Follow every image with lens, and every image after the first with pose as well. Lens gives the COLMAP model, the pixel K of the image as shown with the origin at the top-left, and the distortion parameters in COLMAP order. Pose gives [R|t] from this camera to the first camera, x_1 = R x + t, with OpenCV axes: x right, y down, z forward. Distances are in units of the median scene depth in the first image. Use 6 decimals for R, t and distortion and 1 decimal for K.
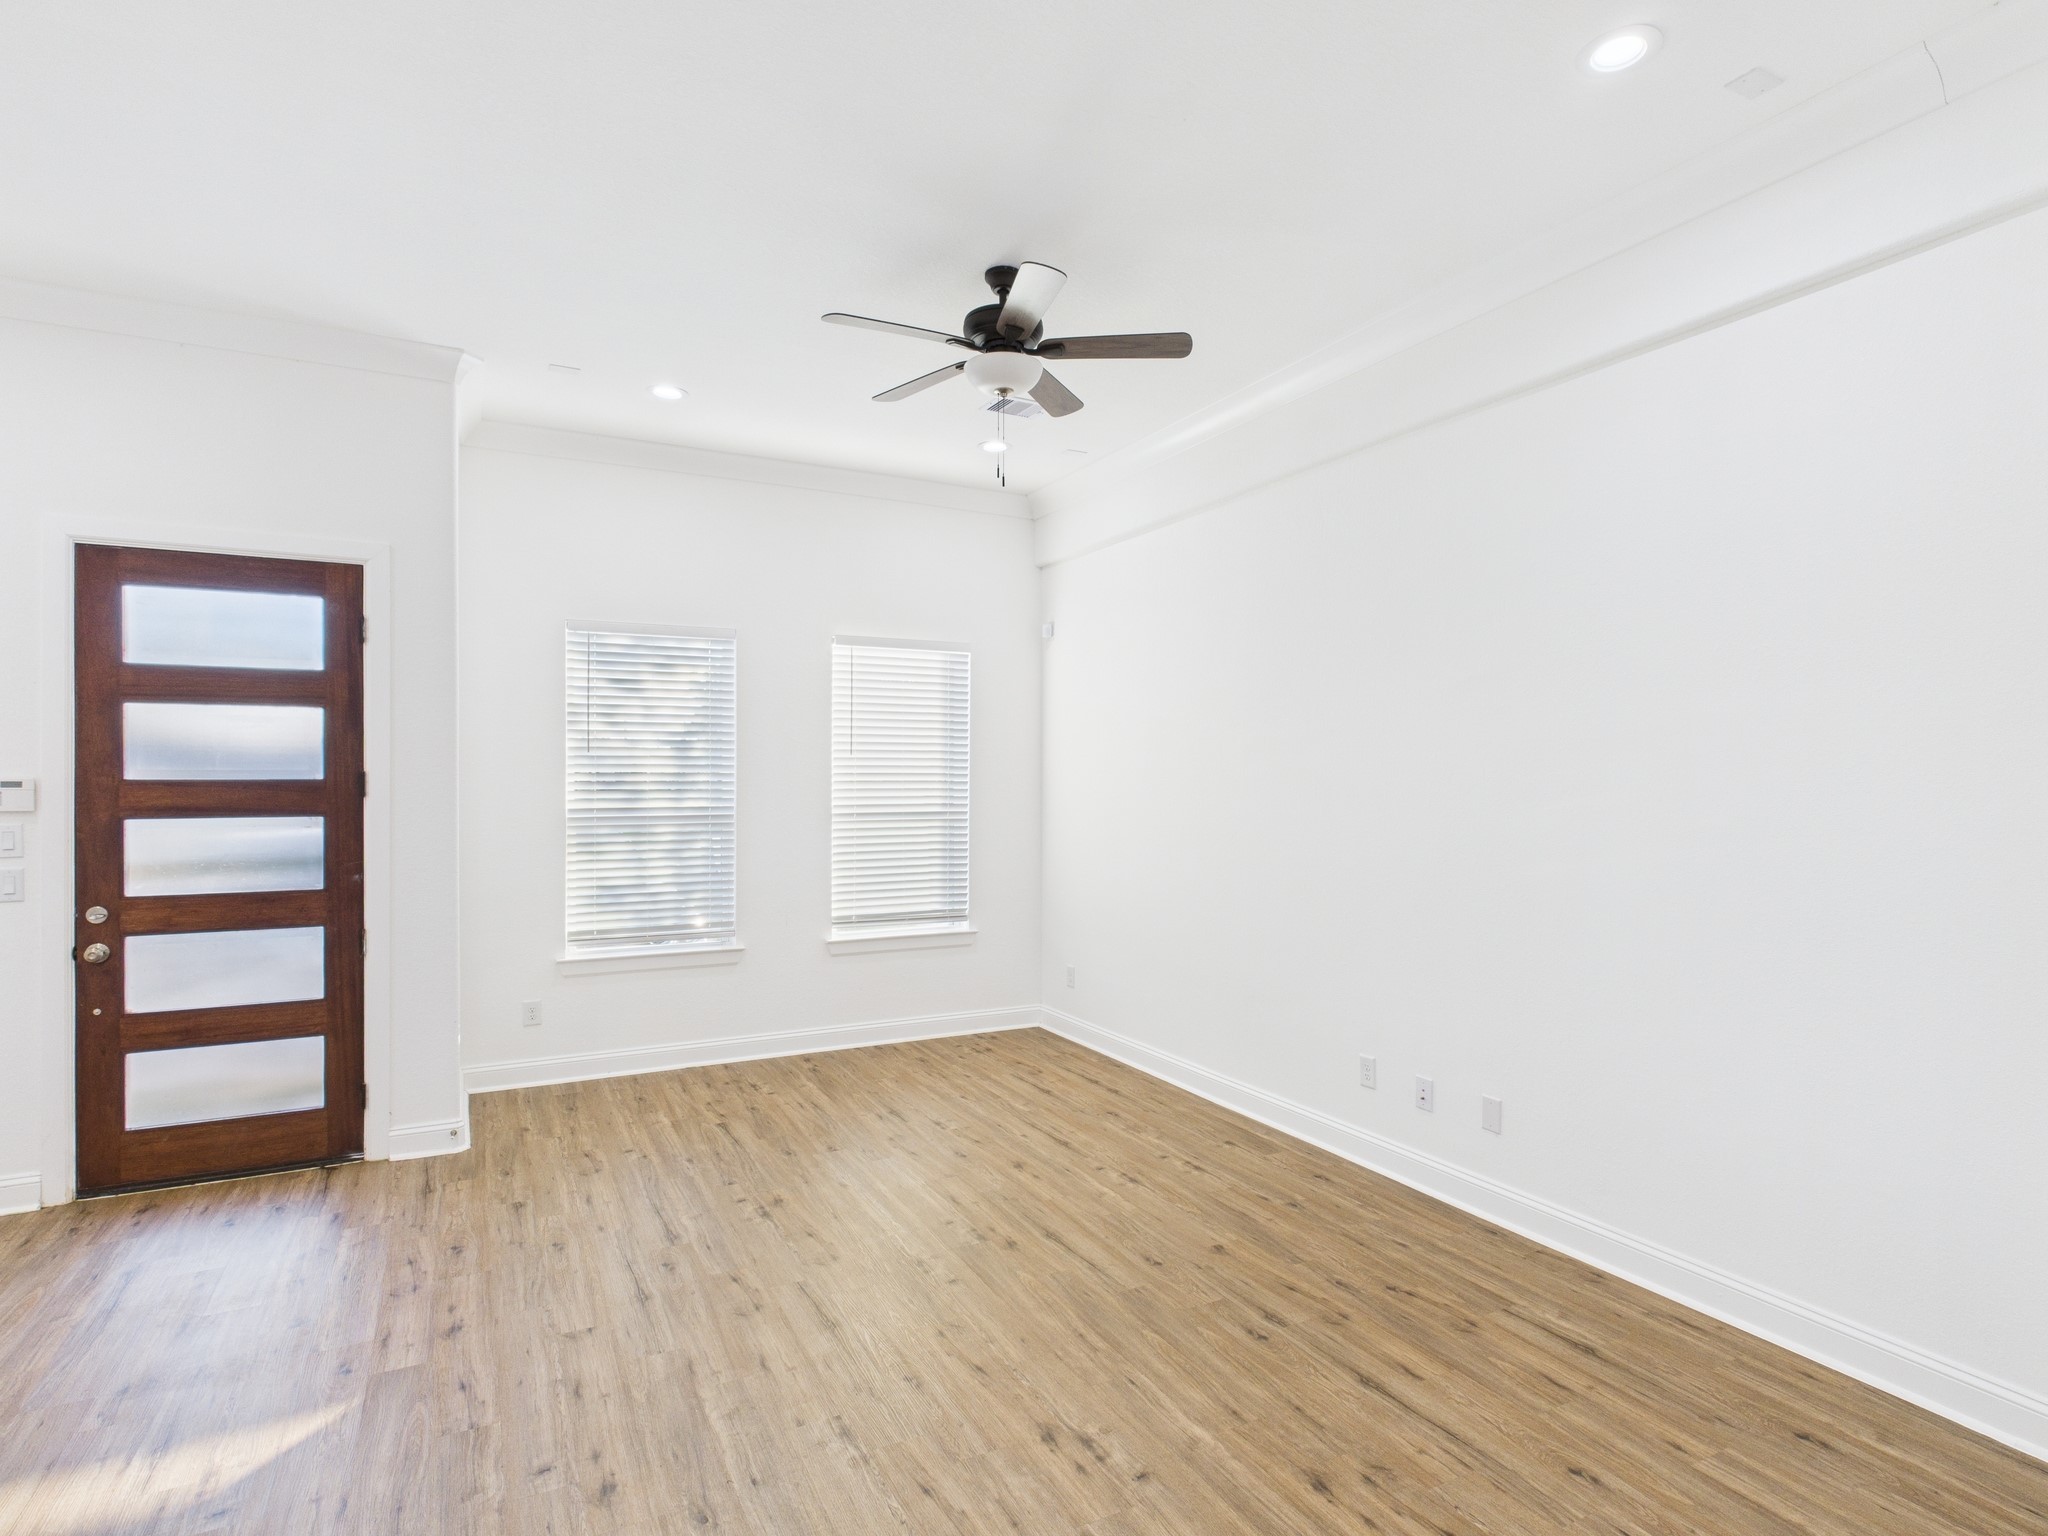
lens RADIAL K [[1075.1, 0, 1023.9], [0, 1075.1, 780.0], [0, 0, 1]] dist [0.002636, -0.002062]
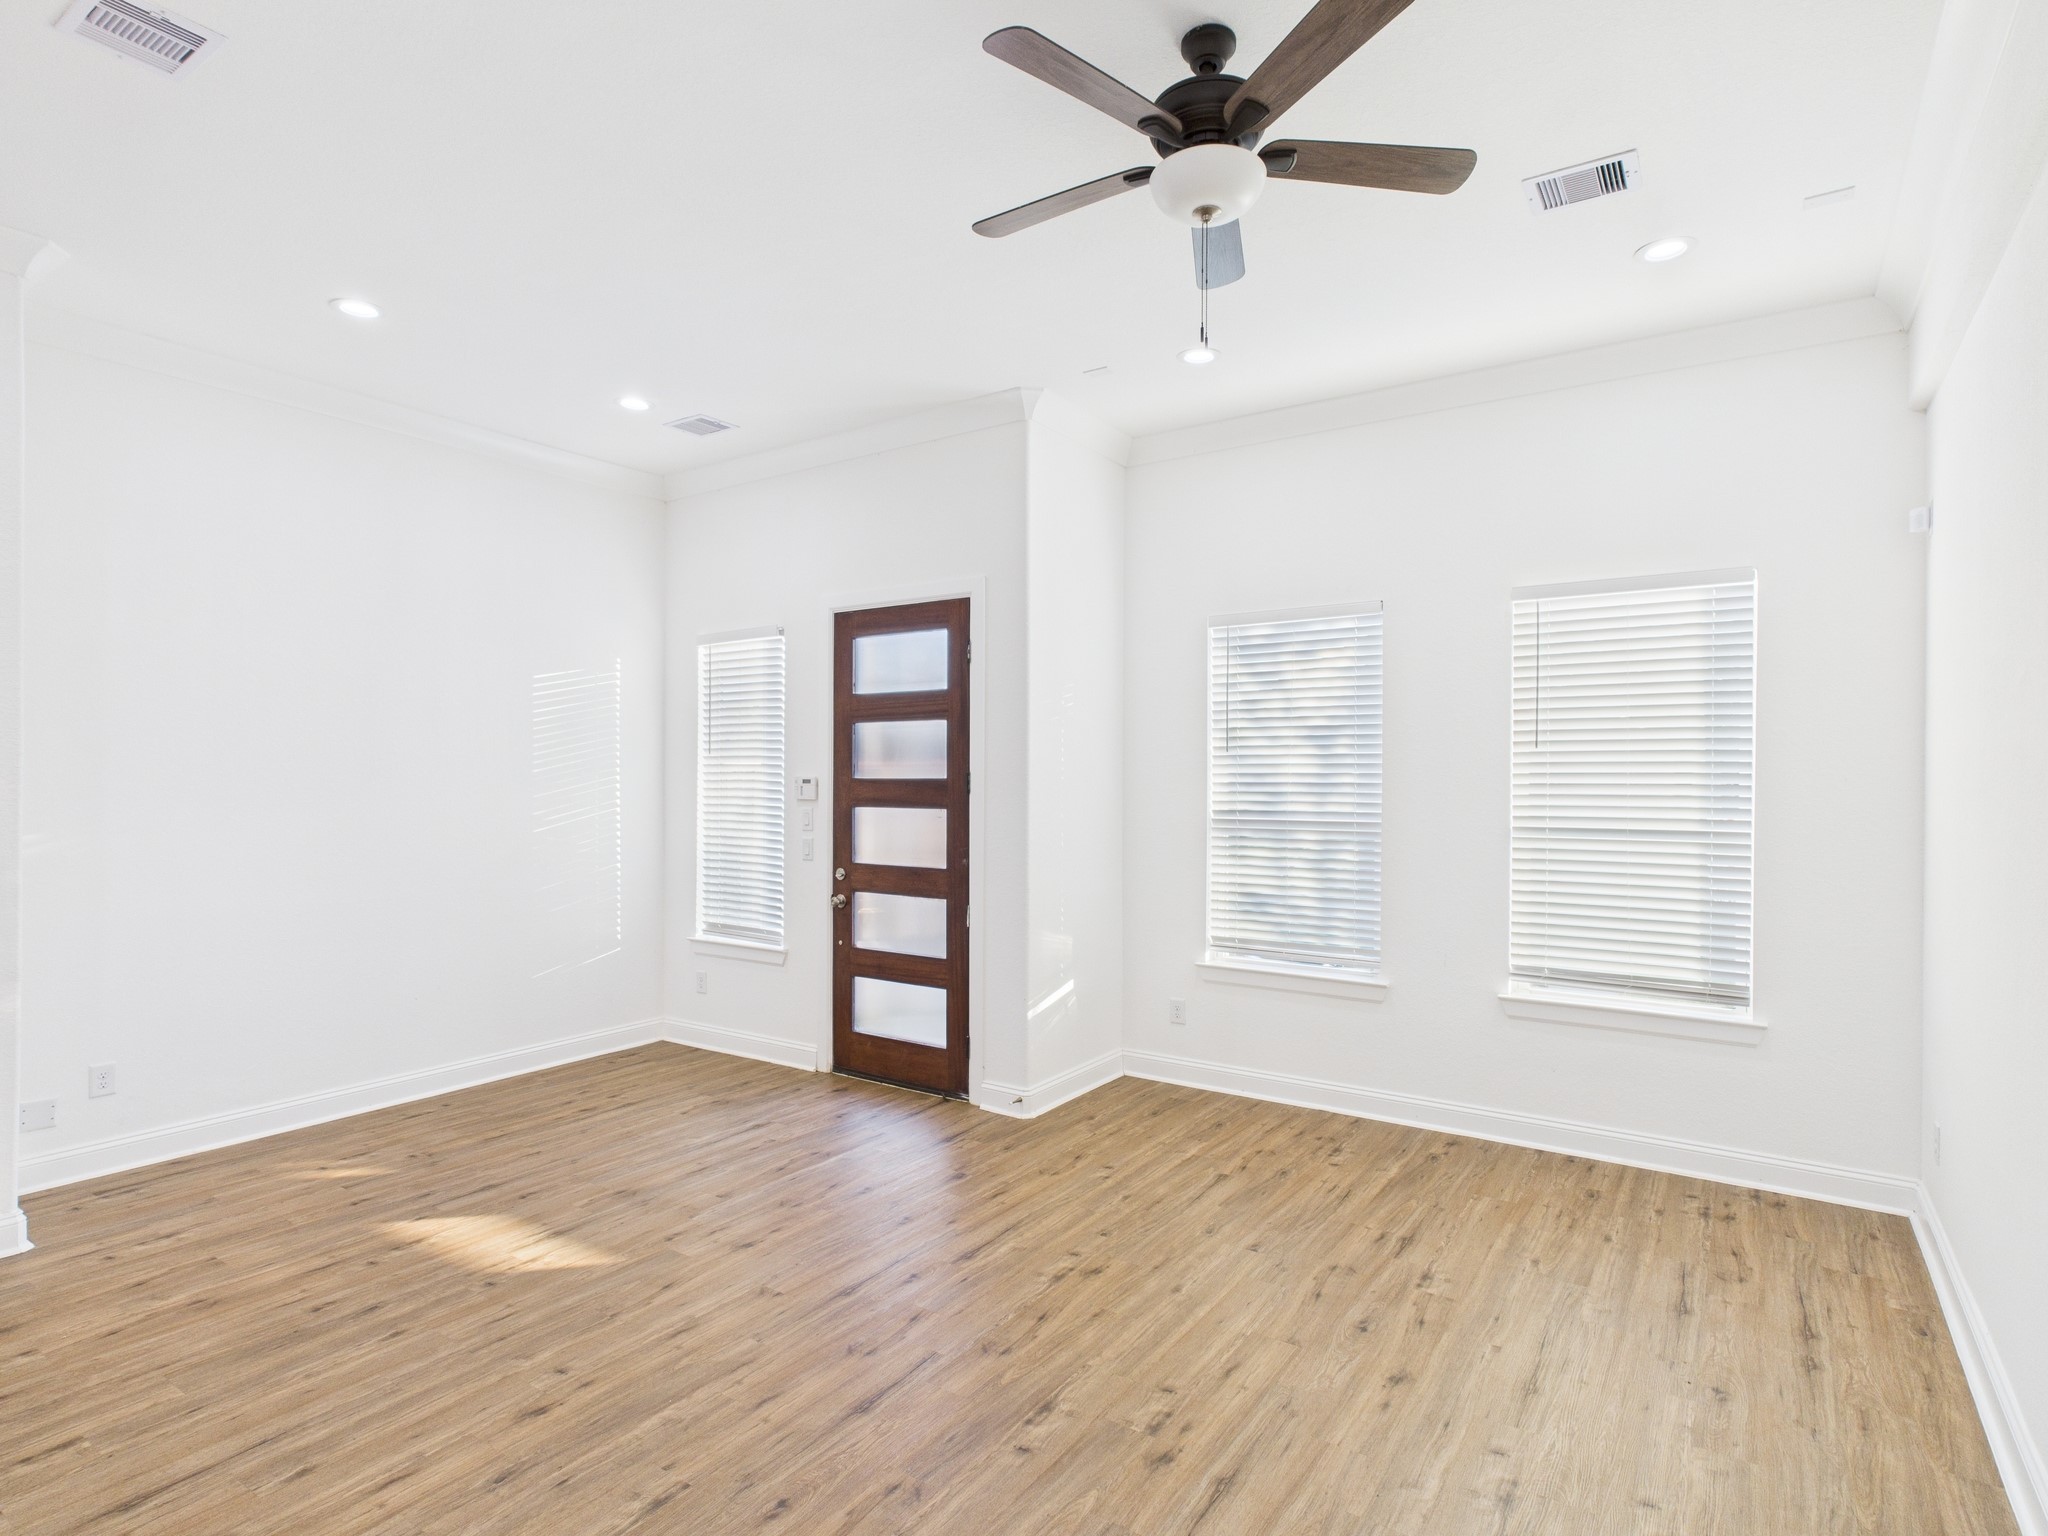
lens RADIAL K [[1075.1, 0, 1024.4], [0, 1075.1, 776.4], [0, 0, 1]] dist [0.002636, -0.002062]
pose [[0.477328, -0.000438, -0.878725, 0.452522], [-0.005543, 0.999978, -0.003509, 0.000861], [0.878708, 0.006546, 0.477315, 0.491145]]
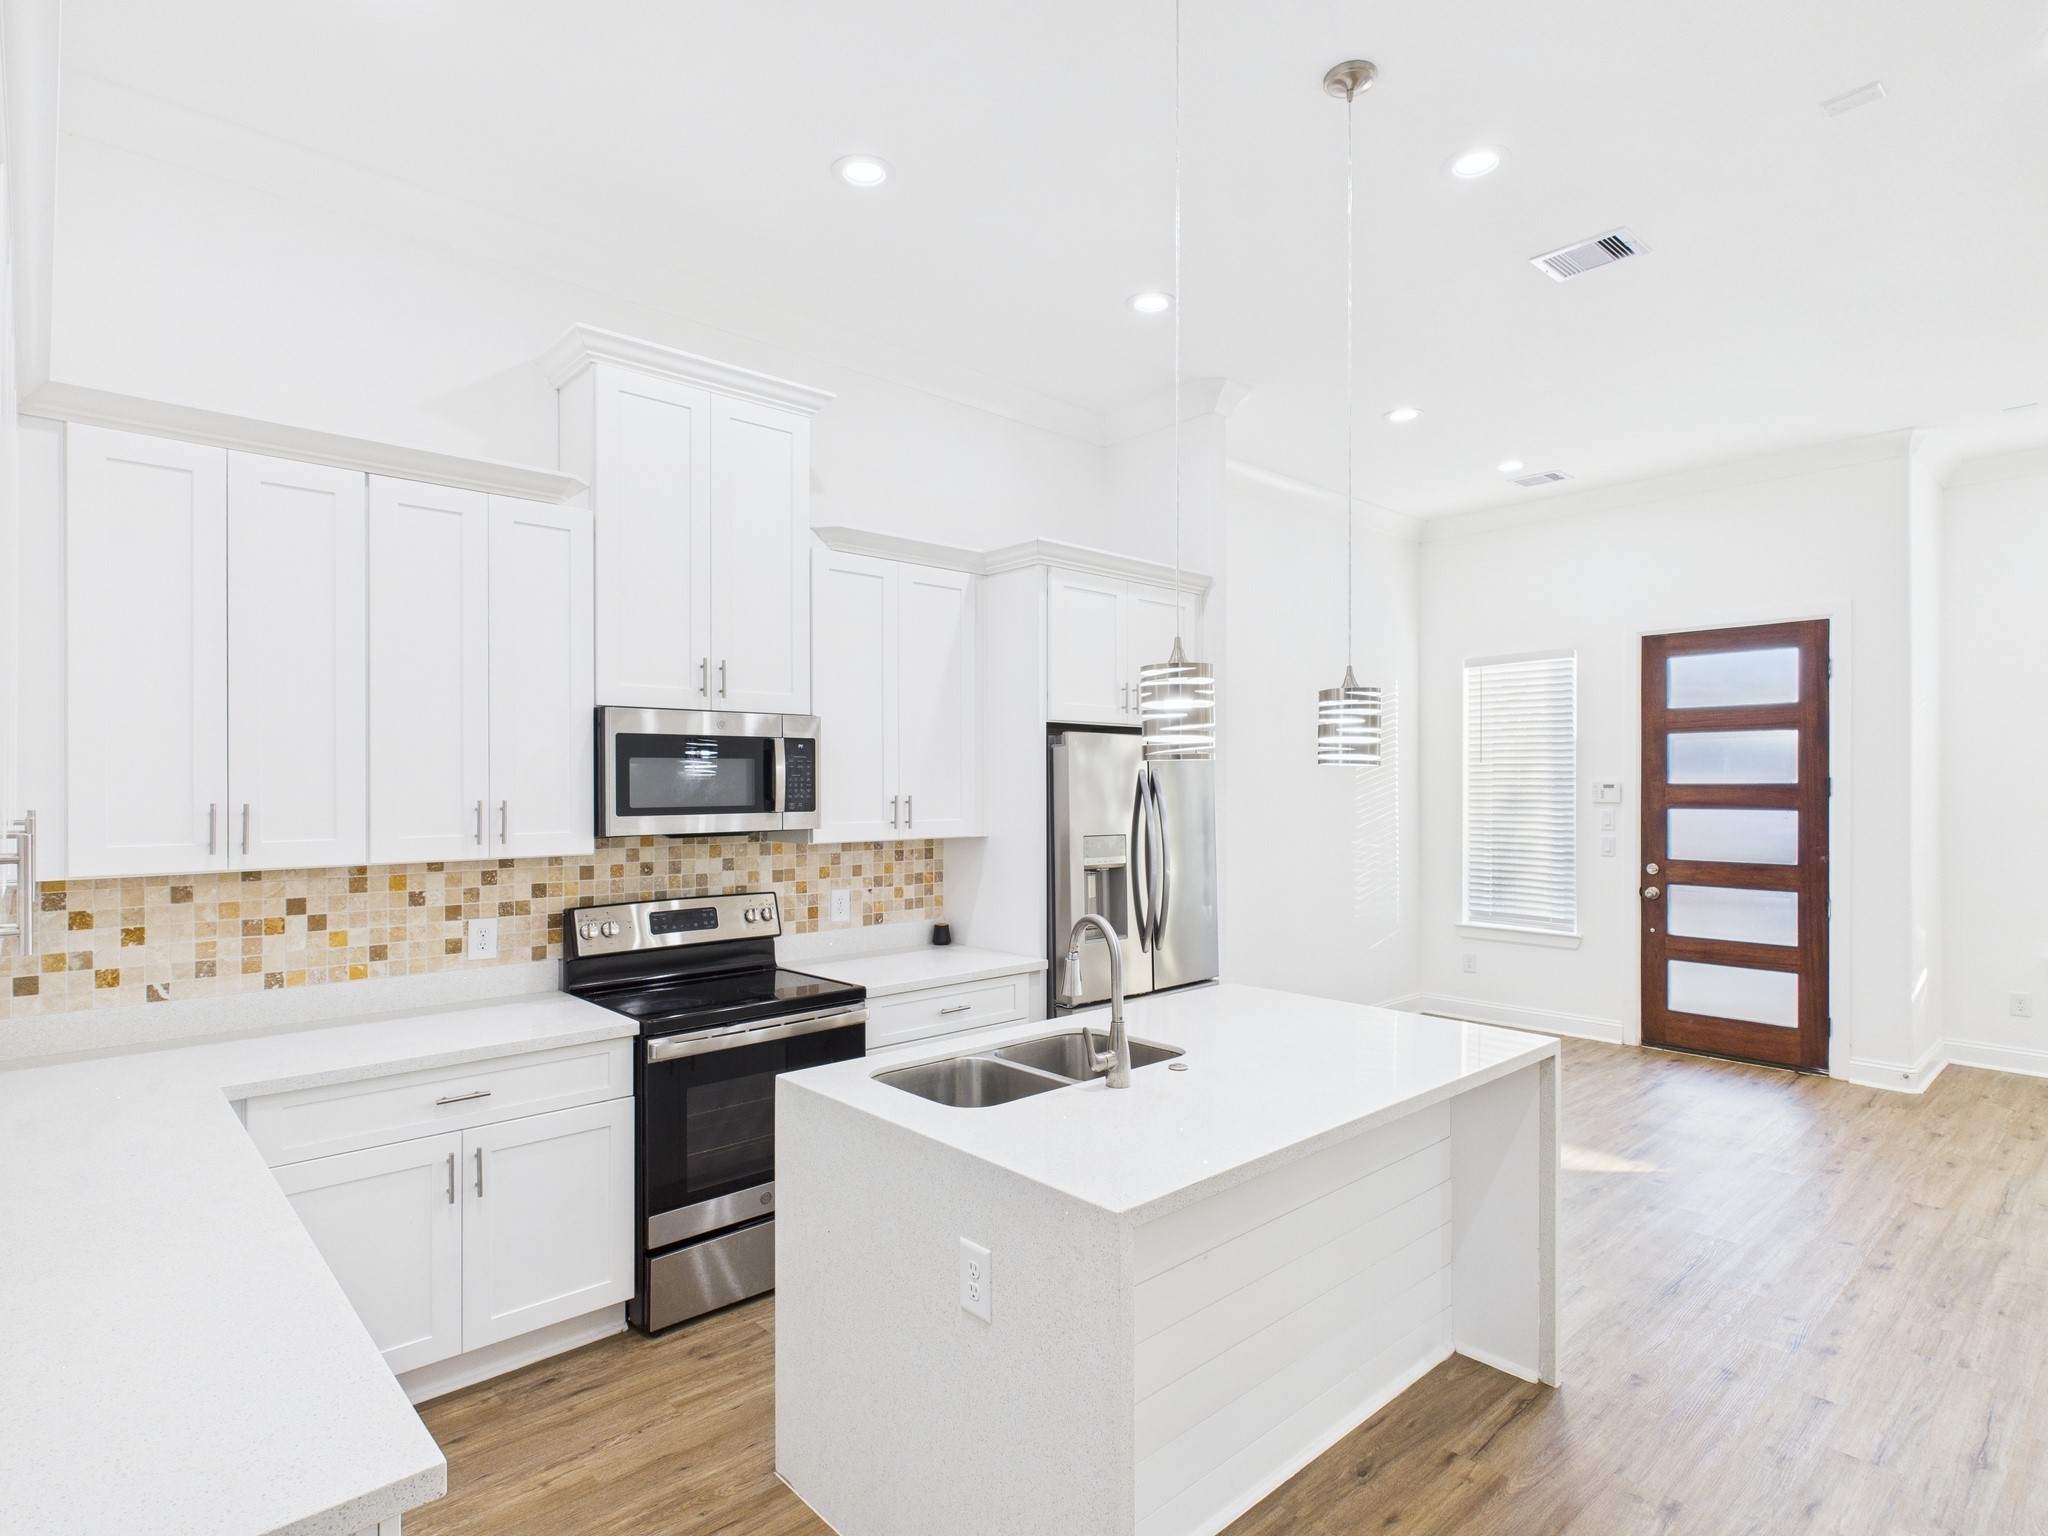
lens RADIAL K [[1075.1, 0, 1024.1], [0, 1075.1, 787.9], [0, 0, 1]] dist [0.002636, -0.002062]
pose [[0.257156, 0.003952, -0.966362, 0.393641], [-0.001585, 0.999992, 0.003667, 0.001662], [0.966369, 0.000589, 0.257160, -0.275878]]
